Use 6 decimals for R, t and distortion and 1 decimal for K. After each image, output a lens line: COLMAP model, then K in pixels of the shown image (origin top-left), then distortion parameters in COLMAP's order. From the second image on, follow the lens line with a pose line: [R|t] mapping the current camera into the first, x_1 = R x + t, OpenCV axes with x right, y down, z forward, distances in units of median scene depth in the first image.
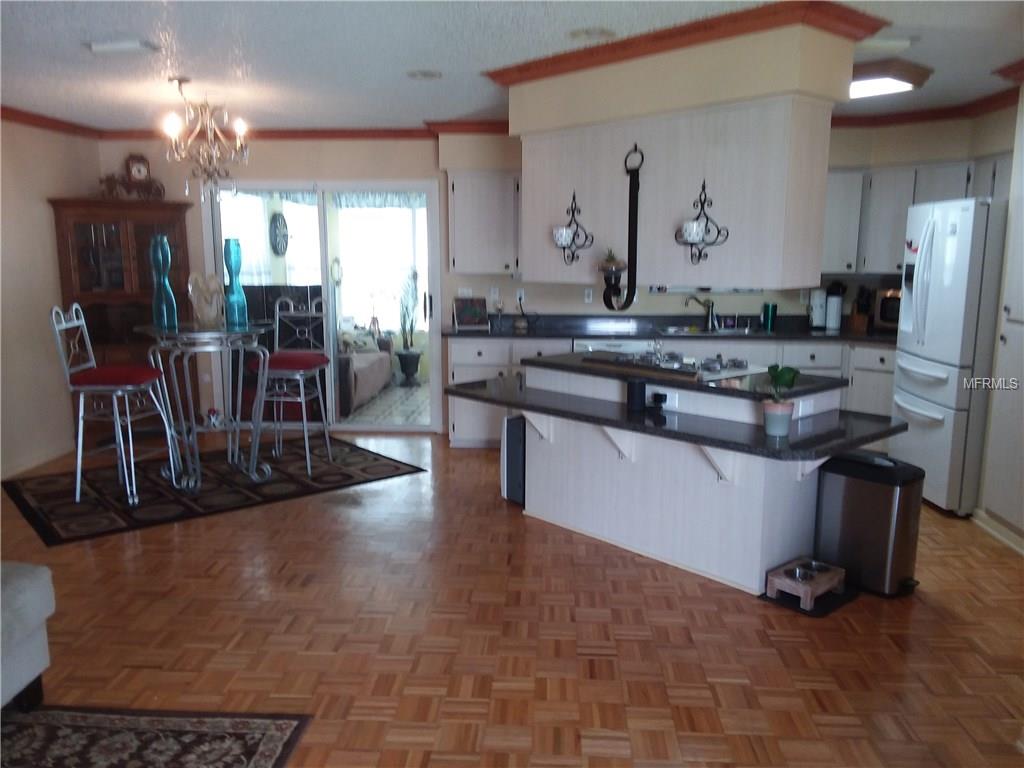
lens RADIAL K [[814.7, 0, 505.9], [0, 814.7, 389.1], [0, 0, 1]] dist [0.117930, -0.226968]
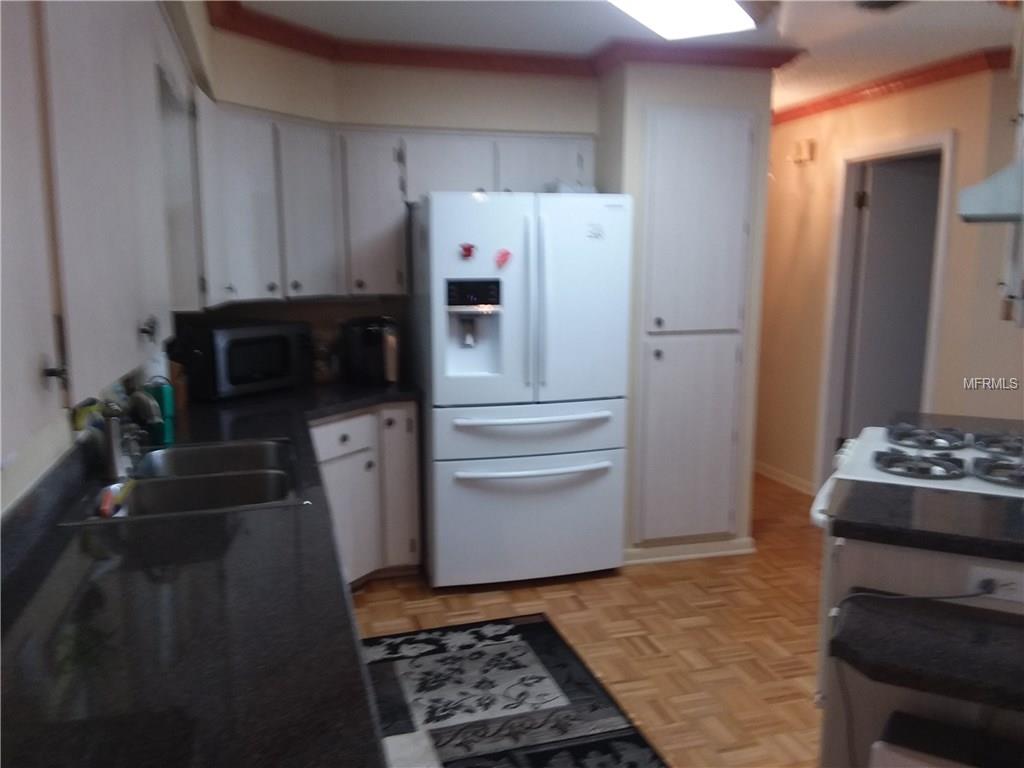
lens RADIAL K [[814.7, 0, 505.9], [0, 814.7, 389.1], [0, 0, 1]] dist [0.117930, -0.226968]
pose [[-0.337336, -0.149485, 0.929440, -0.175347], [0.148859, 0.966420, 0.209460, -0.211281], [-0.929541, 0.209014, -0.303756, 1.248411]]
